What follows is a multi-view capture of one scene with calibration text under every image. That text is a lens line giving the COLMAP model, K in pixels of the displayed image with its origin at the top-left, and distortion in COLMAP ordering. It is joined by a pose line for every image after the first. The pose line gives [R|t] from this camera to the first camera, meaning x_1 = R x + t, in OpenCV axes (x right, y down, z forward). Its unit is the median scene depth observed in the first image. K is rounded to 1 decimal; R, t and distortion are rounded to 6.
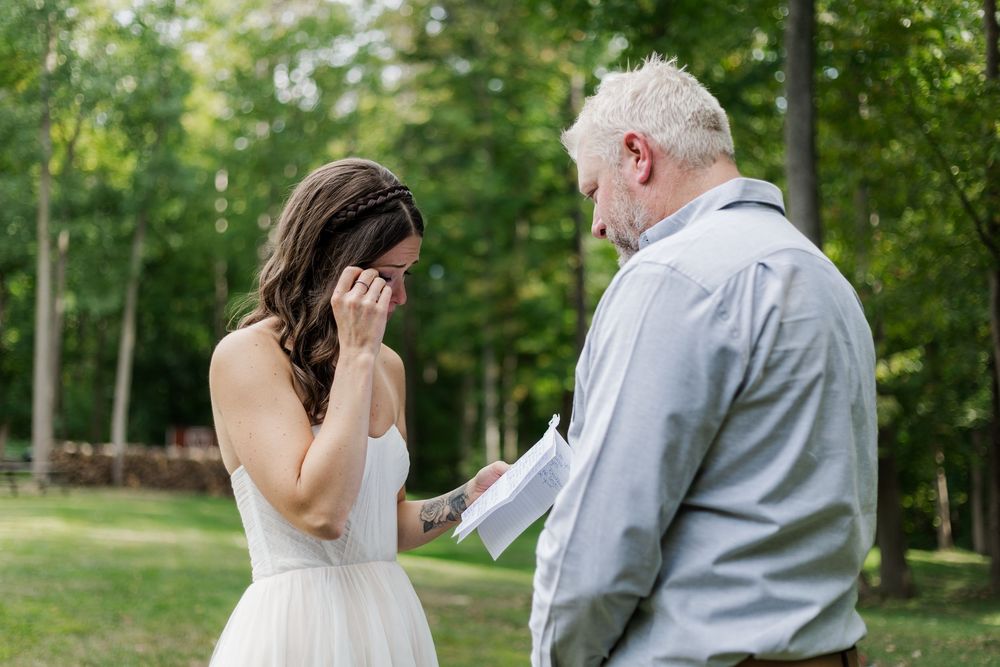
lens RADIAL K [[1554.8, 0, 500.0], [0, 1554.8, 333.5], [0, 0, 1]] dist [-0.028343, -0.107398]
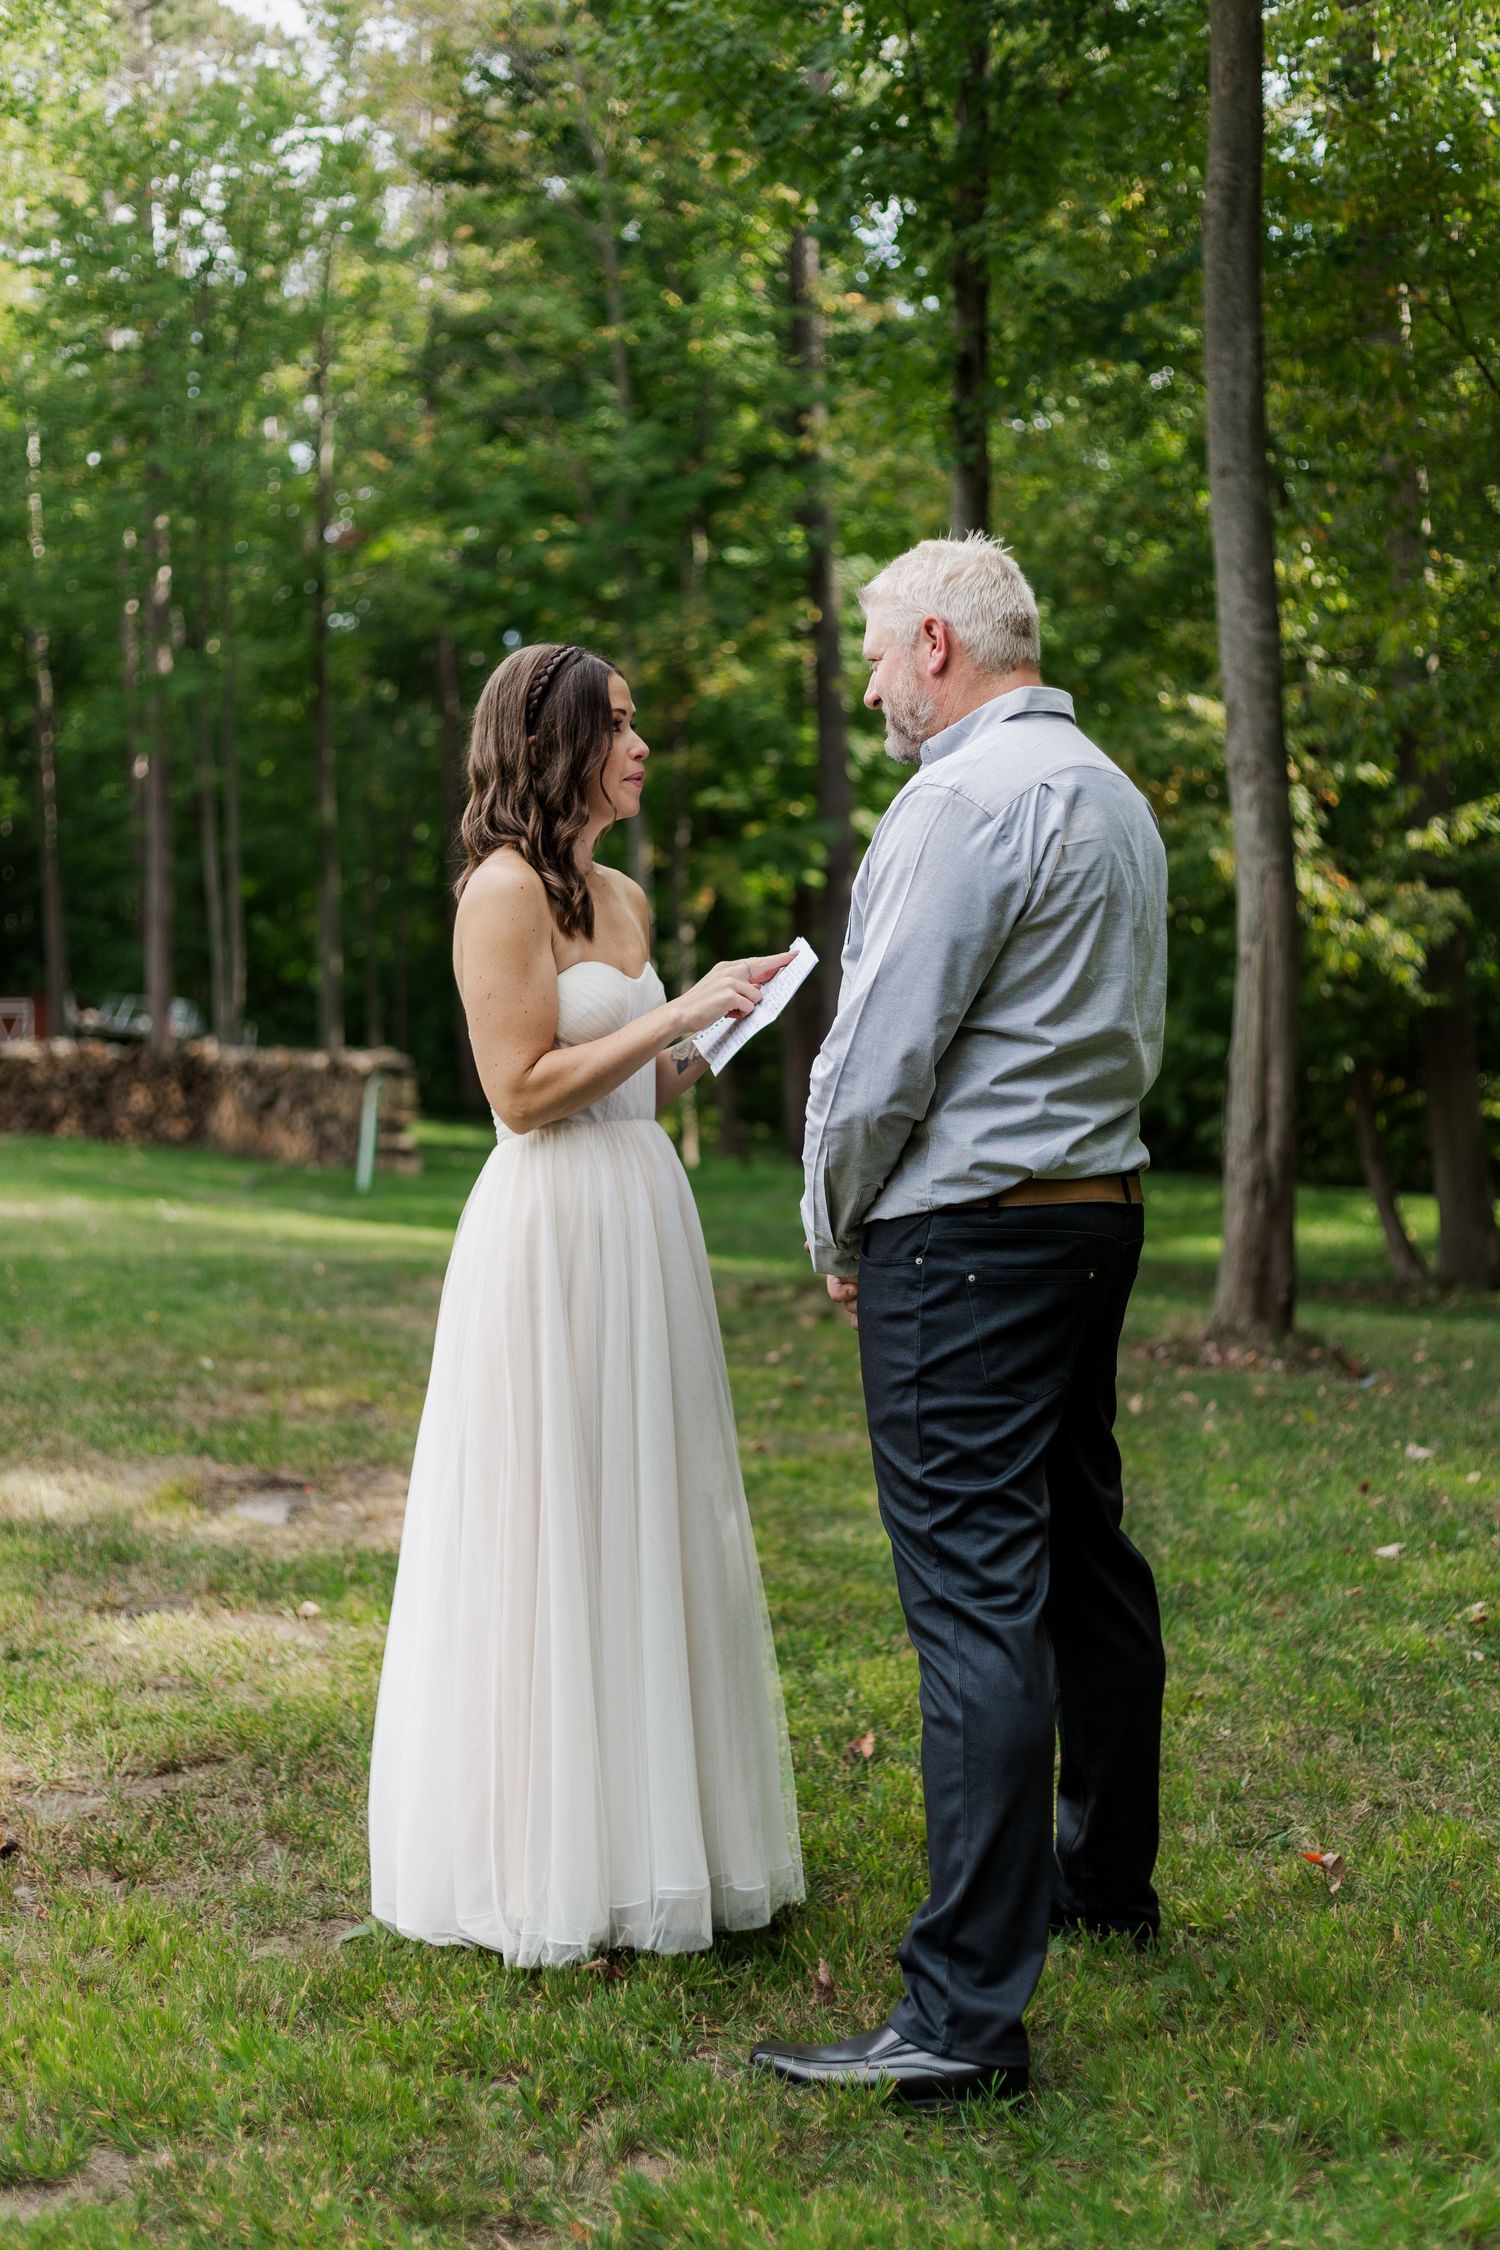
lens RADIAL K [[3498.3, 0, 750.0], [0, 3498.3, 1125.0], [0, 0, 1]] dist [-0.028343, -0.107398]
pose [[0.999177, -0.029865, 0.027448, -0.079724], [0.026852, 0.994190, 0.104238, -0.063674], [-0.030401, -0.103415, 0.994174, -1.155070]]
